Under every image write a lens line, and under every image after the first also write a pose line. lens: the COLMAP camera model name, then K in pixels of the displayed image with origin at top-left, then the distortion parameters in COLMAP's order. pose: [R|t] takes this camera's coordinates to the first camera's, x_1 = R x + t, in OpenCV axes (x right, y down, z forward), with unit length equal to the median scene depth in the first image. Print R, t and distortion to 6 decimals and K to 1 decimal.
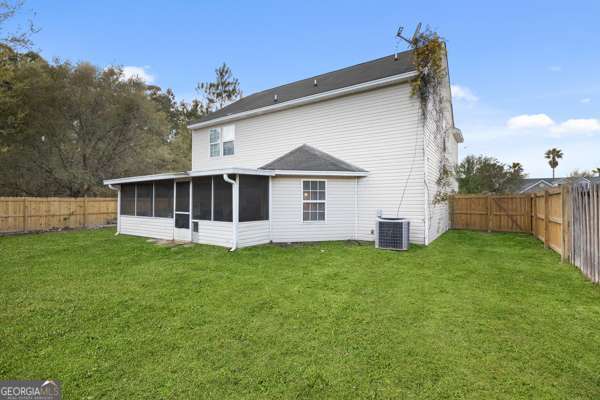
lens RADIAL K [[279.1, 0, 300.1], [0, 279.1, 196.7], [0, 0, 1]] dist [-0.017098, -0.000472]
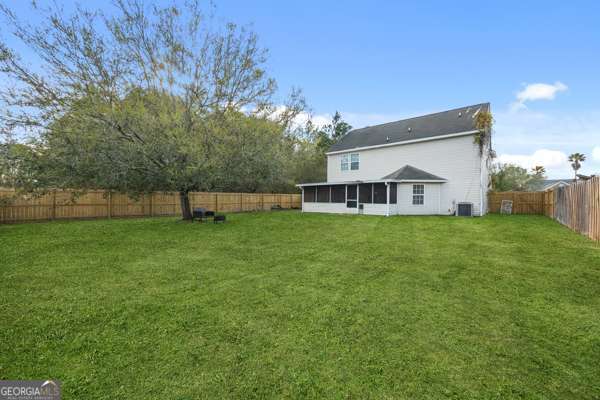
lens RADIAL K [[234.1, 0, 299.4], [0, 234.1, 203.7], [0, 0, 1]] dist [-0.004591, 0.000172]
pose [[0.990542, 0.006879, -0.137039, -0.539414], [-0.001734, 0.999290, 0.037631, 0.017691], [0.137201, -0.037037, 0.989851, -0.753242]]
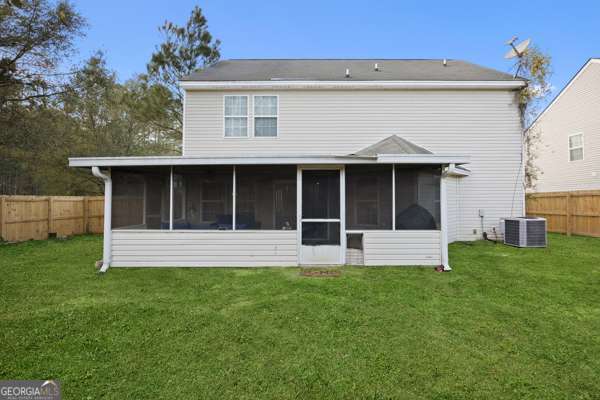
lens RADIAL K [[279.1, 0, 305.3], [0, 279.1, 195.3], [0, 0, 1]] dist [-0.017098, -0.000472]
pose [[0.838999, 0.009608, 0.544048, -0.745152], [-0.006898, 0.999952, -0.007022, 0.006616], [-0.544089, 0.002139, 0.839025, 0.467580]]
